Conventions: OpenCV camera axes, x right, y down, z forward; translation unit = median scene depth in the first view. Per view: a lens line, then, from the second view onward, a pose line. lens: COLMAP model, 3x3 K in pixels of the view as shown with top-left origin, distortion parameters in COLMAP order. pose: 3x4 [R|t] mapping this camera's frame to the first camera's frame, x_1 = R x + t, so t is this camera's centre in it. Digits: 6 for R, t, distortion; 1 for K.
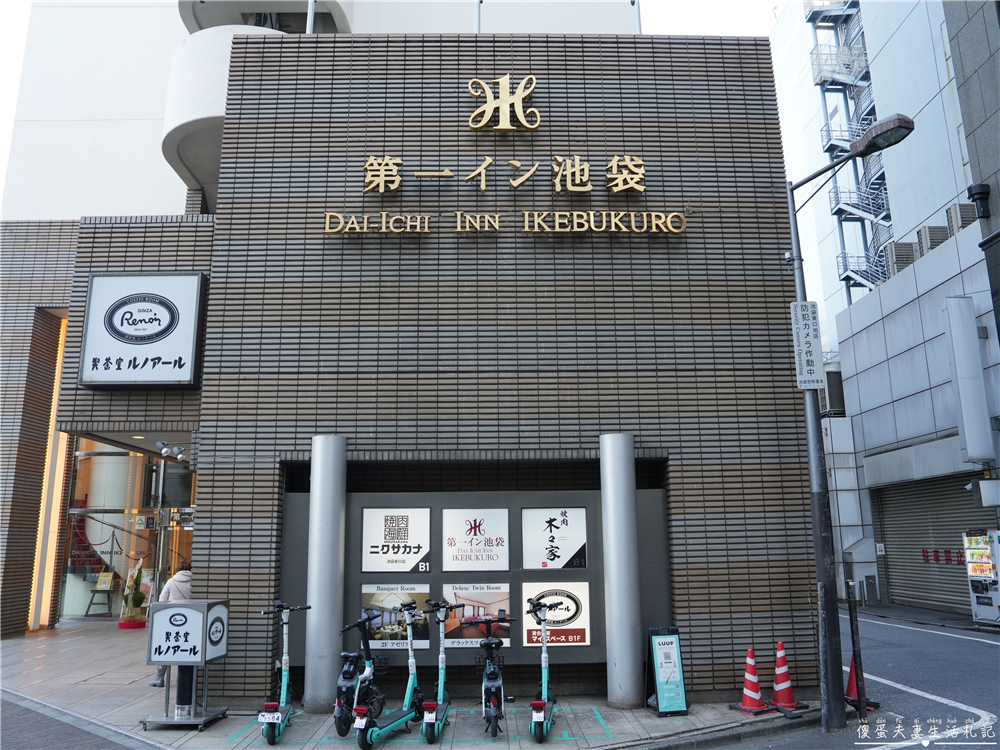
lens RADIAL K [[776.5, 0, 501.0], [0, 776.5, 368.7], [0, 0, 1]] dist [-0.112936, 0.059307]
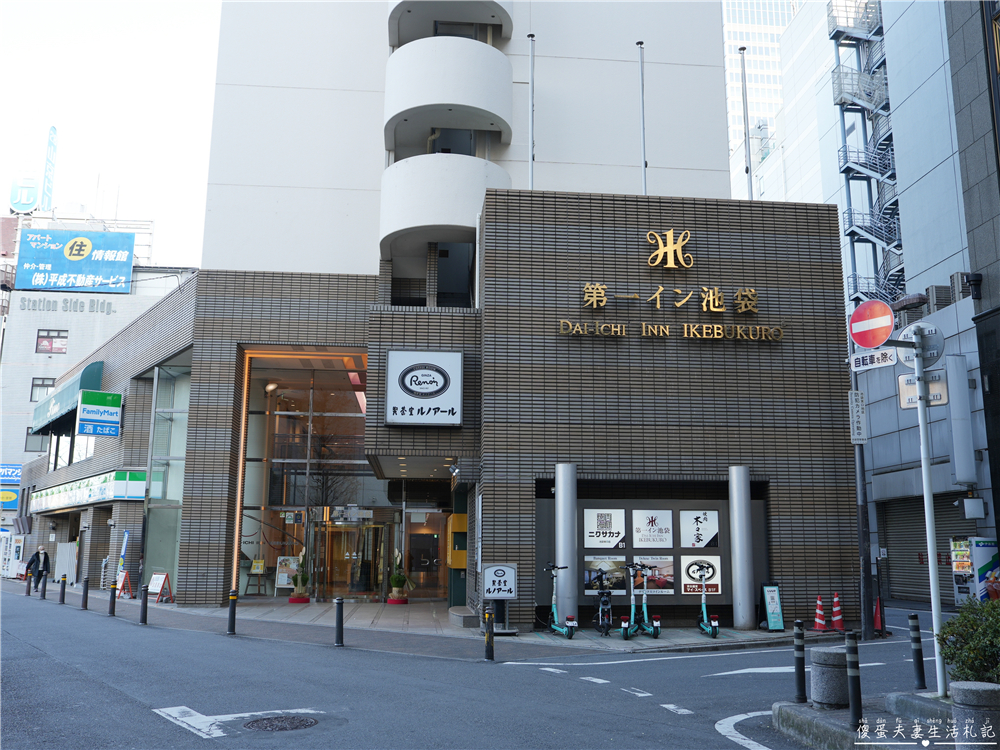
lens RADIAL K [[903.4, 0, 500.0], [0, 903.4, 375.0], [0, 0, 1]] dist [-0.062034, 0.010486]
pose [[0.997349, 0.030749, 0.065944, -0.461849], [-0.032531, 0.999129, 0.026126, -0.134088], [-0.065083, -0.028202, 0.997481, -0.814728]]
